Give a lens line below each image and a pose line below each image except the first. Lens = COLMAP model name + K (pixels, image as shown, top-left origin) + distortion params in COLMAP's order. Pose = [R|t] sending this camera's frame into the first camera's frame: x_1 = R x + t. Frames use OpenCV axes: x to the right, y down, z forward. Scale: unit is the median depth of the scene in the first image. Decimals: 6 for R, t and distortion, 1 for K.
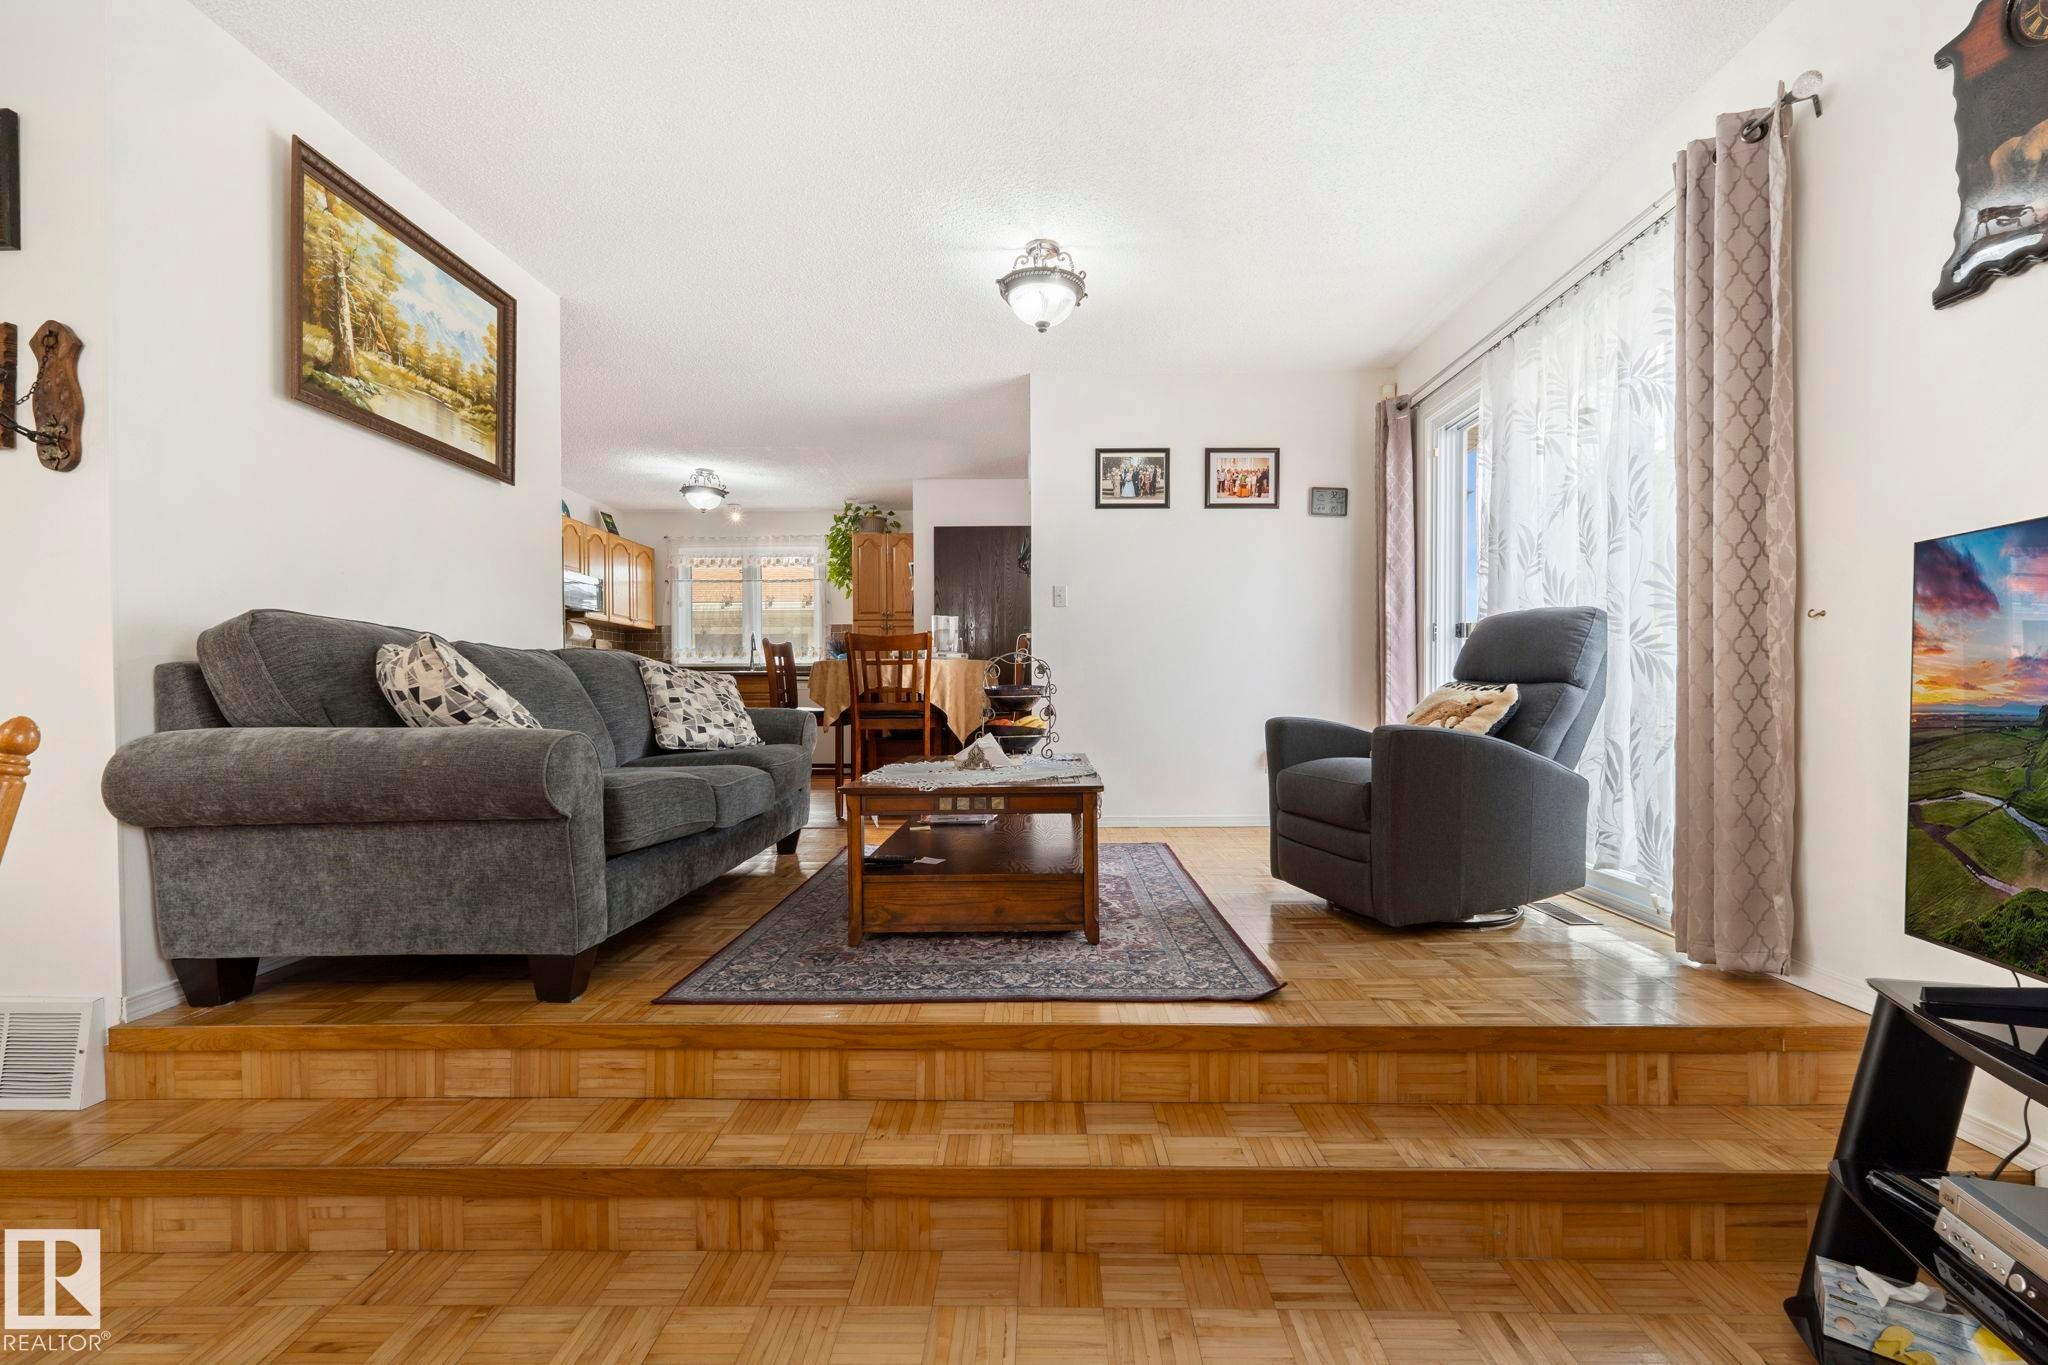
lens RADIAL K [[872.5, 0, 1036.1], [0, 872.5, 698.7], [0, 0, 1]] dist [0.005797, 0.001525]
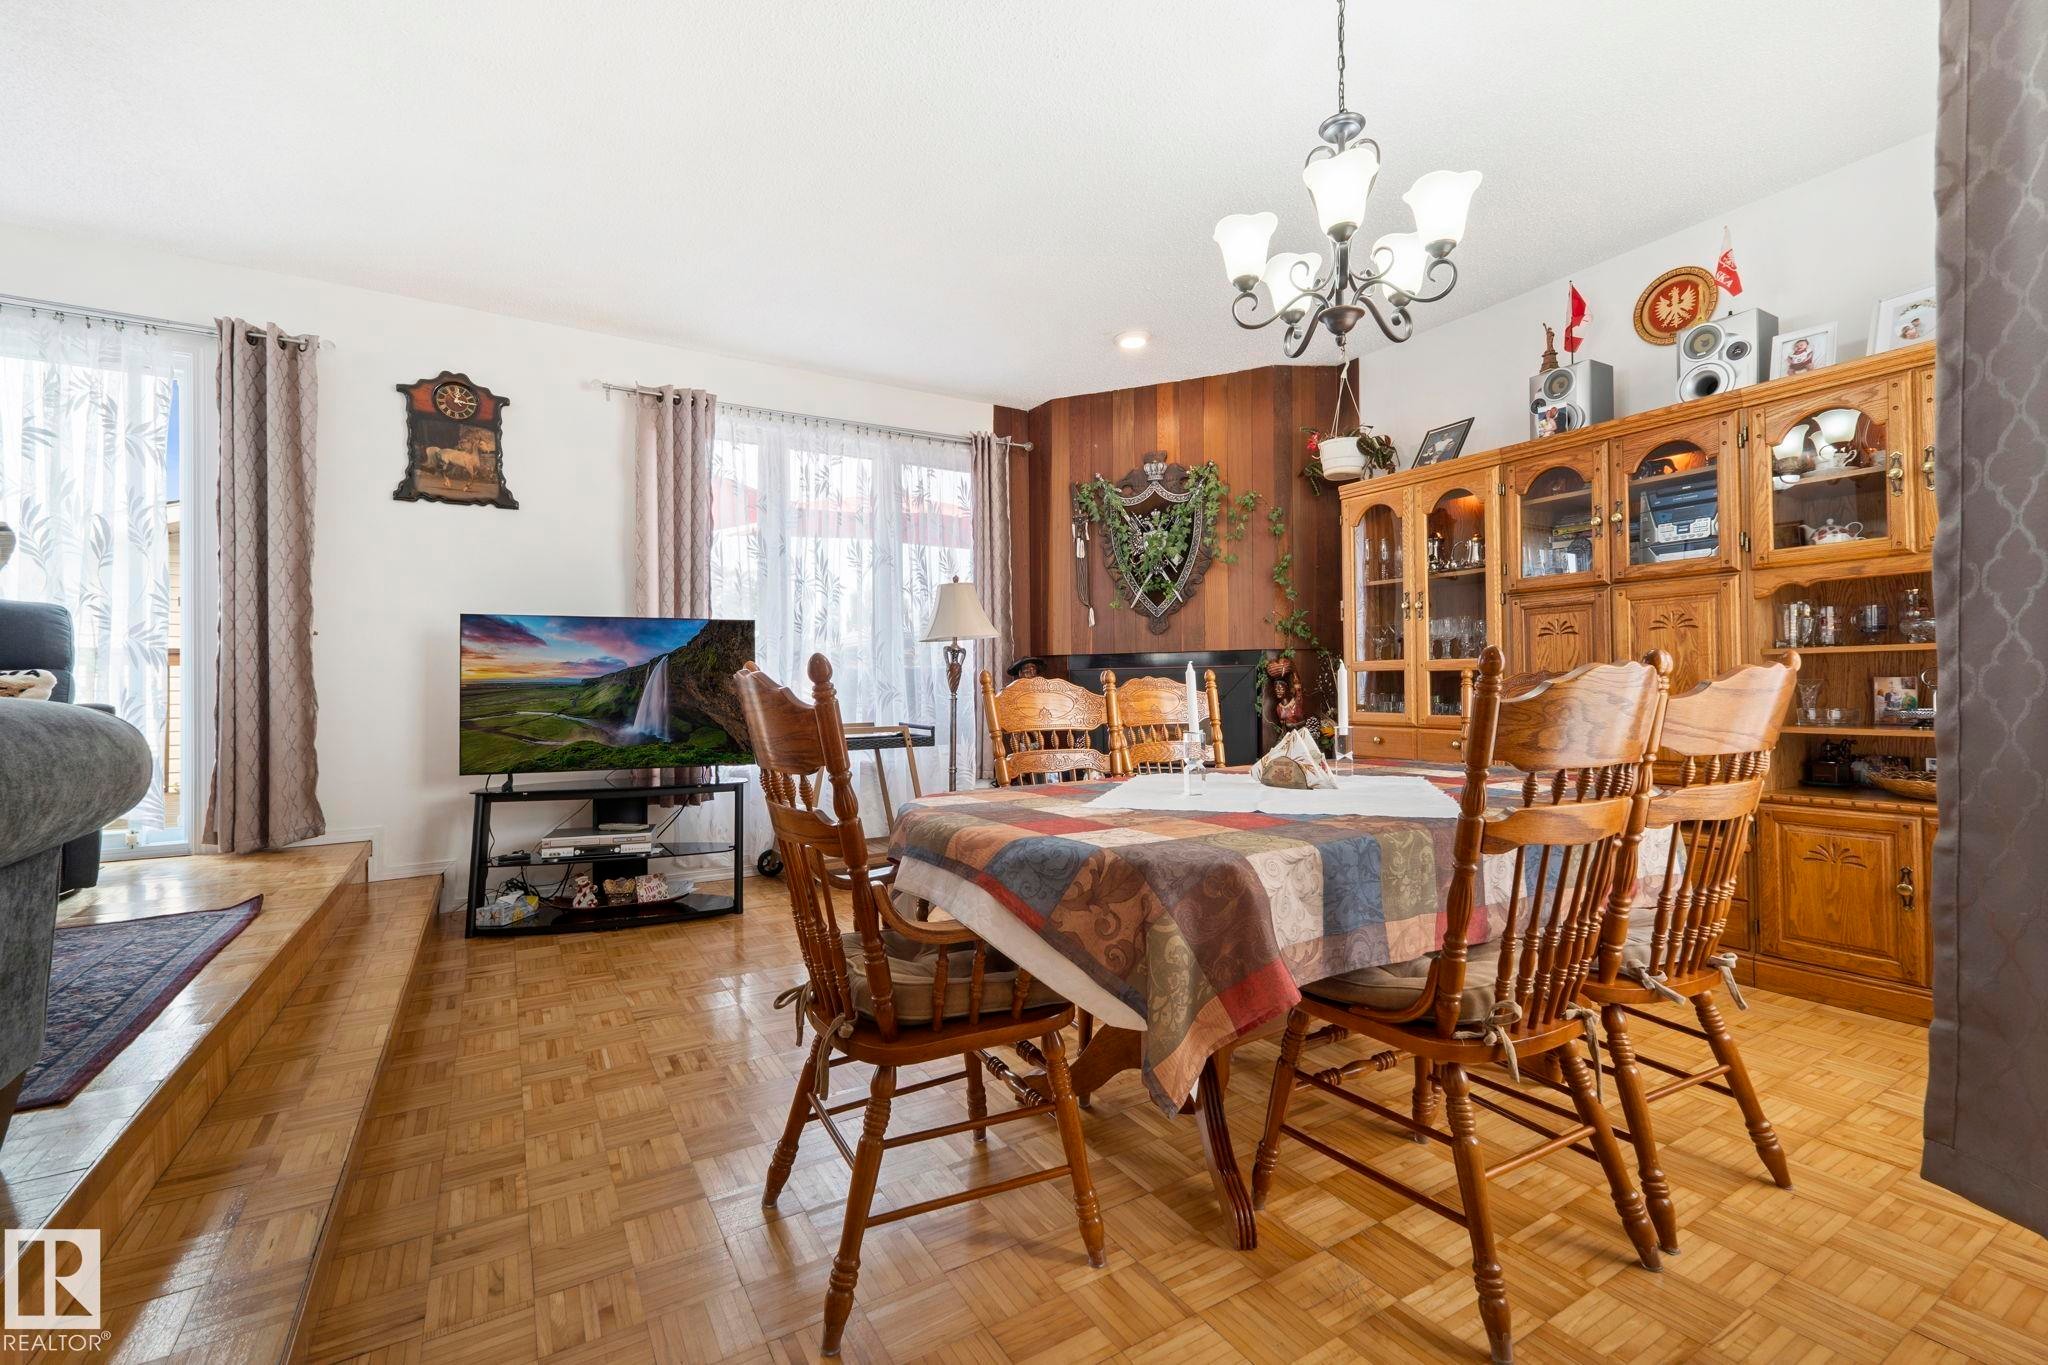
lens RADIAL K [[872.5, 0, 1025.7], [0, 872.5, 679.4], [0, 0, 1]] dist [0.005797, 0.001525]
pose [[-0.531235, 0.011543, 0.847146, -1.051442], [0.017800, 0.999839, -0.002462, 0.021679], [-0.847038, 0.013771, -0.531355, 0.537617]]
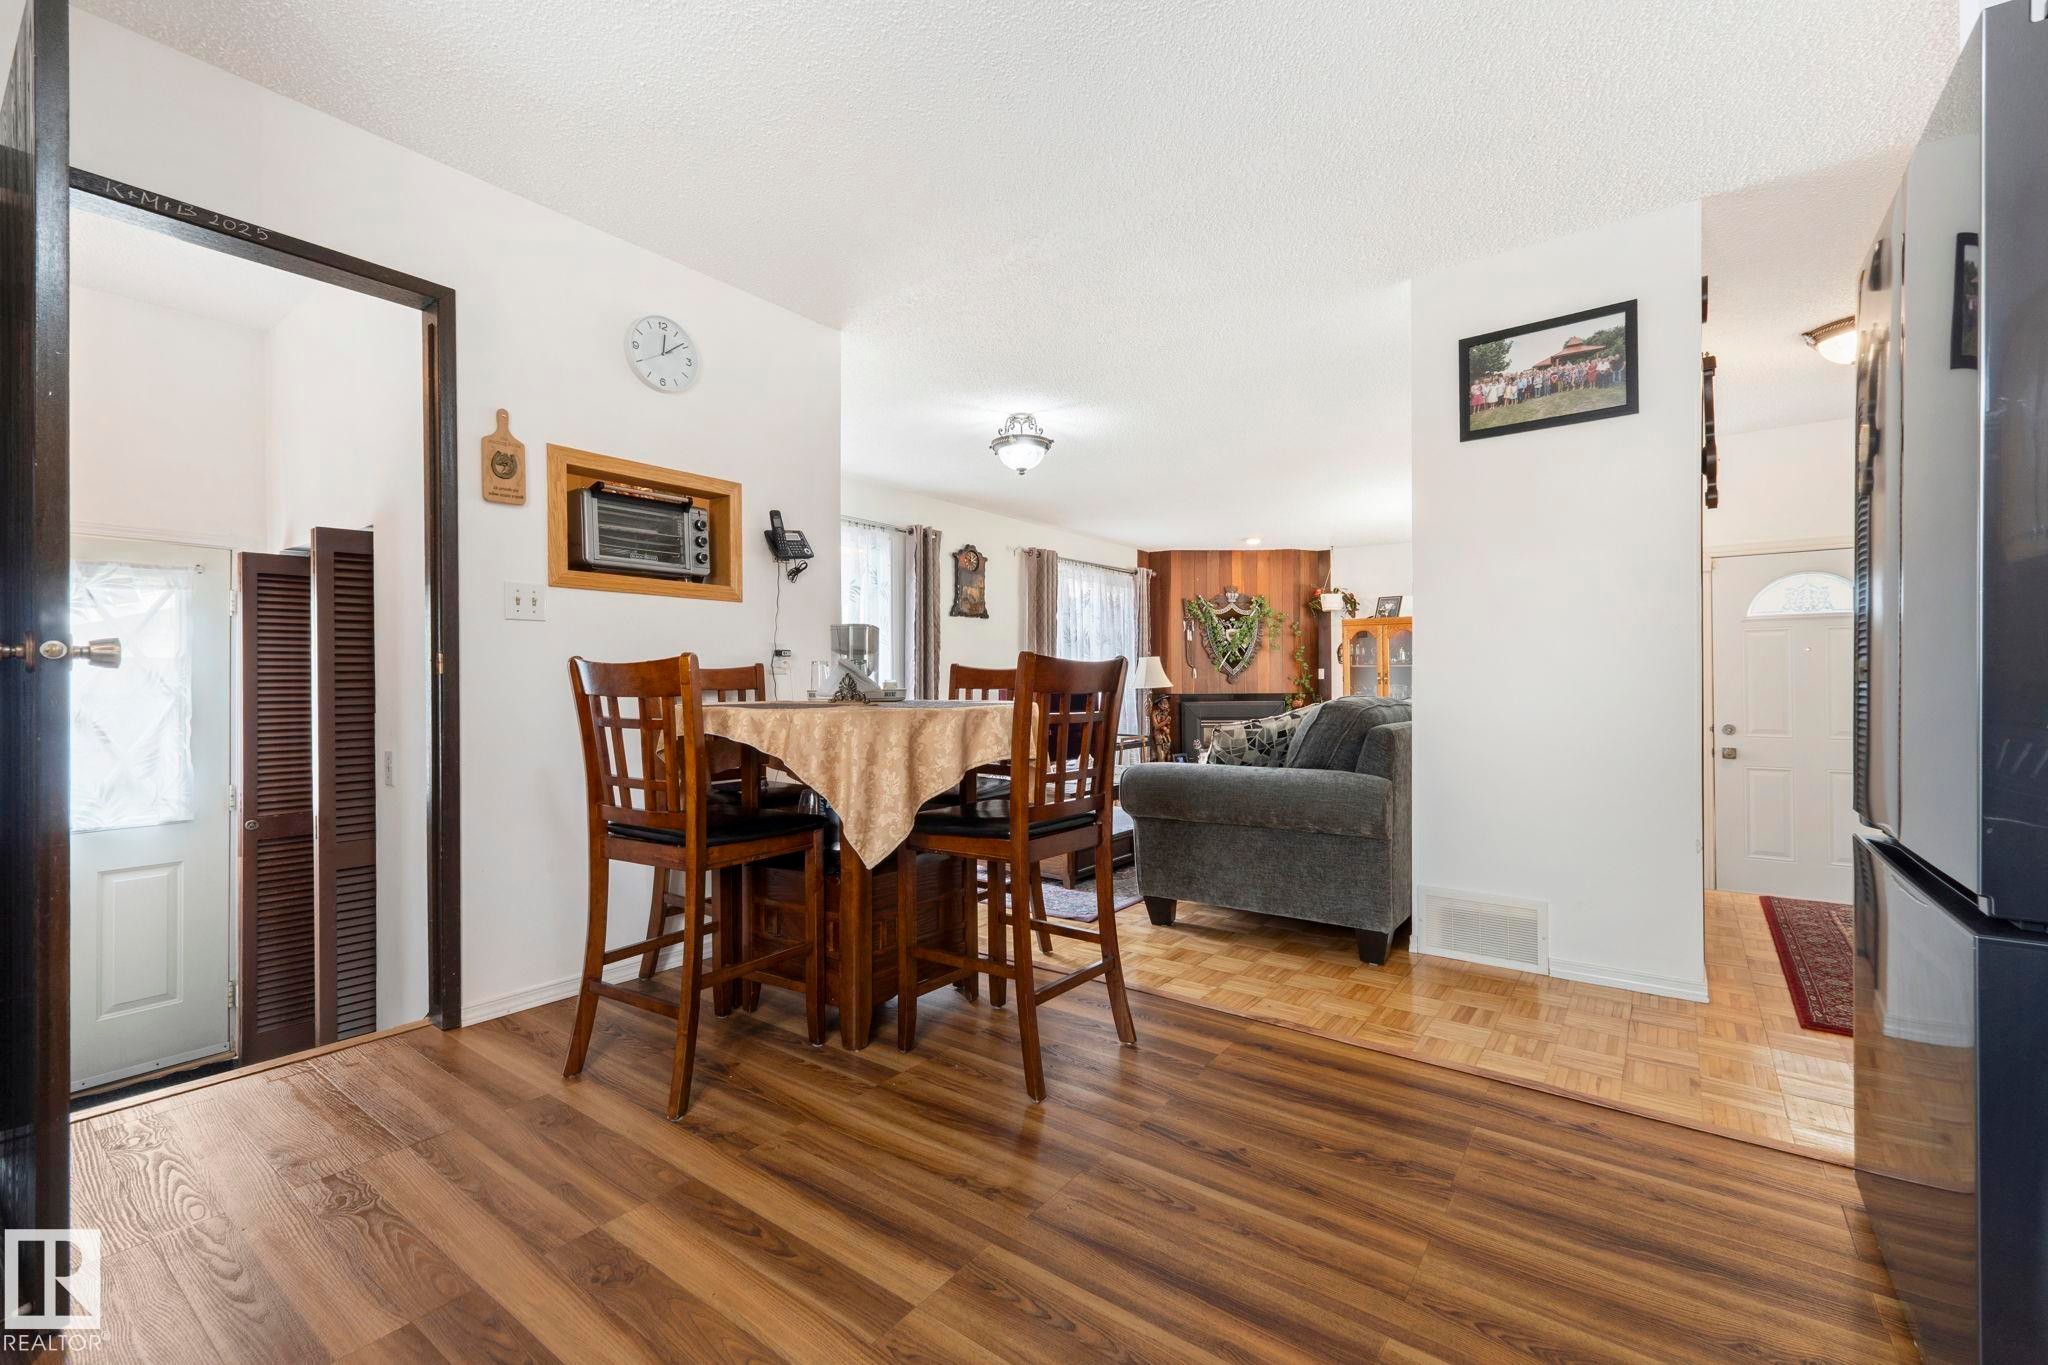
lens RADIAL K [[872.5, 0, 1031.9], [0, 872.5, 681.6], [0, 0, 1]] dist [0.005797, 0.001525]
pose [[-0.815619, 0.007048, 0.578546, -0.987930], [0.011061, 0.999933, 0.003412, -0.102546], [-0.578483, 0.009182, -0.815642, 2.568592]]
